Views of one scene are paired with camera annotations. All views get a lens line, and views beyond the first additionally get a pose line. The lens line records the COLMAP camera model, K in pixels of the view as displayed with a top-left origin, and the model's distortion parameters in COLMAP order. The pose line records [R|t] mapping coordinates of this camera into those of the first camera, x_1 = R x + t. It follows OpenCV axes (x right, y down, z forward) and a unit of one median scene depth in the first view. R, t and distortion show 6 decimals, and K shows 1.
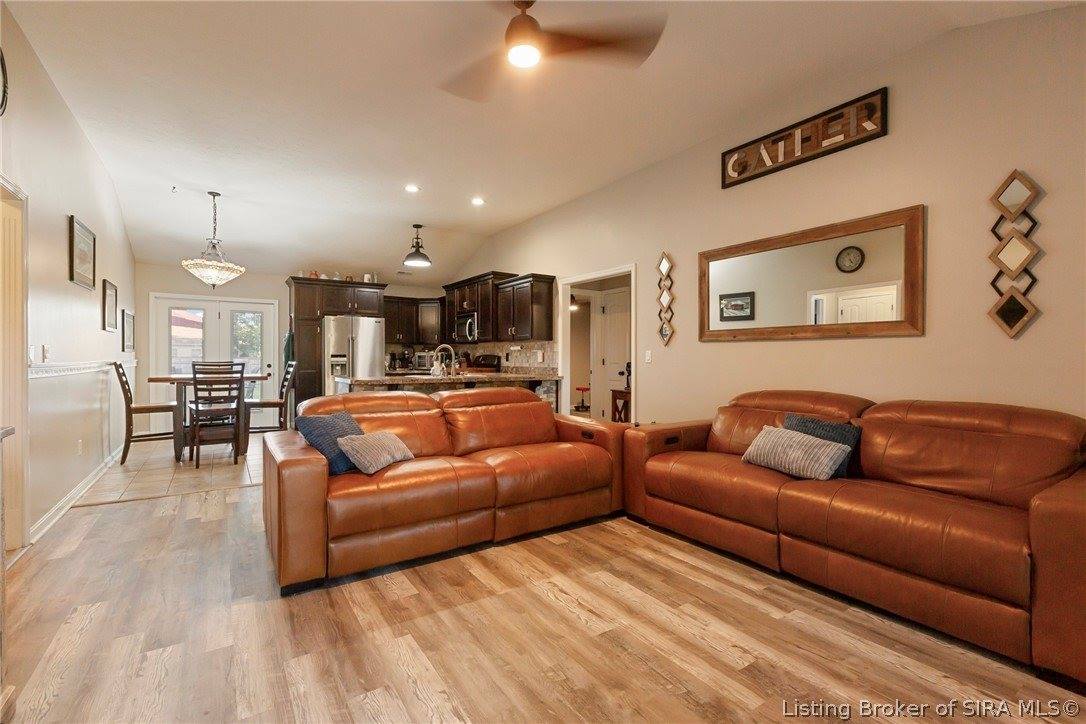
lens RADIAL K [[493.4, 0, 548.0], [0, 493.4, 362.7], [0, 0, 1]] dist [0.005646, -0.001877]
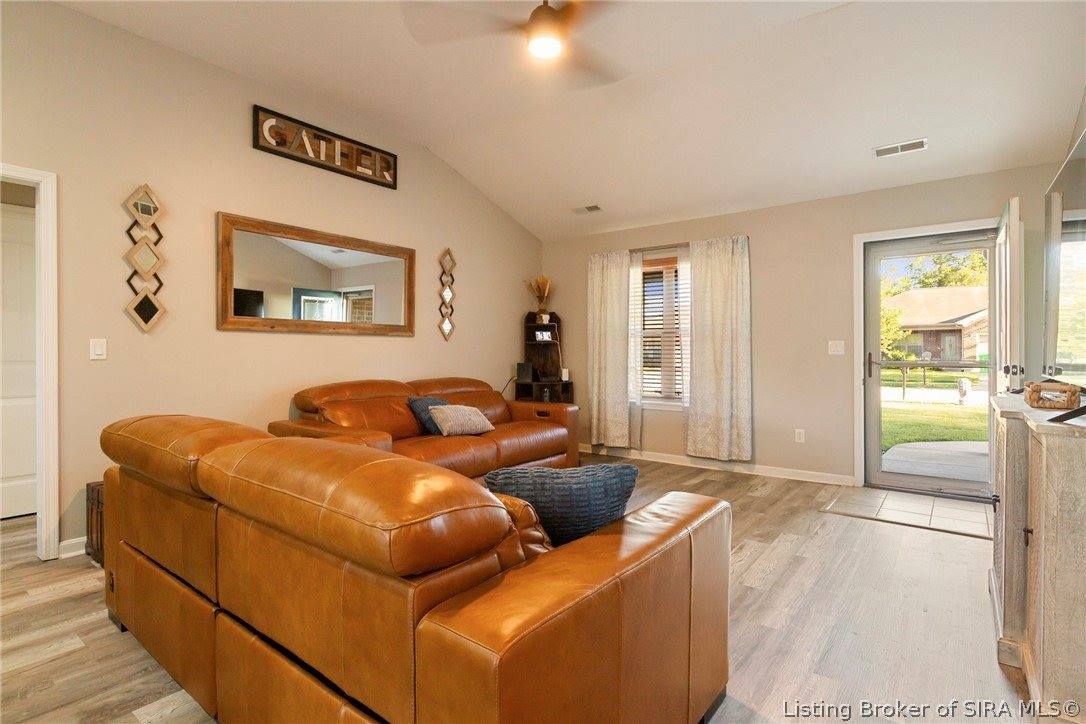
lens RADIAL K [[532.0, 0, 544.2], [0, 532.0, 358.6], [0, 0, 1]] dist [-0.014584, -0.000230]
pose [[-0.326424, -0.006836, 0.945199, -0.466237], [0.011241, 0.999875, 0.011114, -0.000993], [-0.945157, 0.014253, -0.326306, 0.599986]]
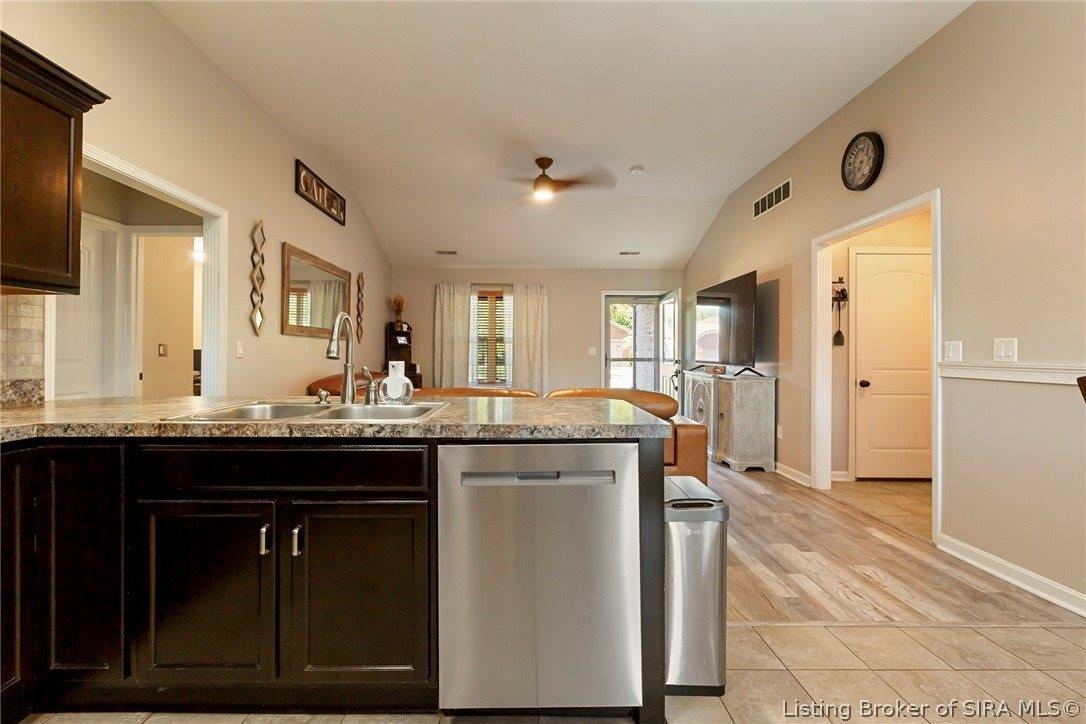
lens RADIAL K [[493.4, 0, 533.7], [0, 493.4, 355.6], [0, 0, 1]] dist [0.005646, -0.001877]
pose [[-0.834090, -0.005471, 0.551602, -0.473515], [0.002537, 0.999902, 0.013754, -0.010271], [-0.551623, 0.012871, -0.833994, 1.153344]]
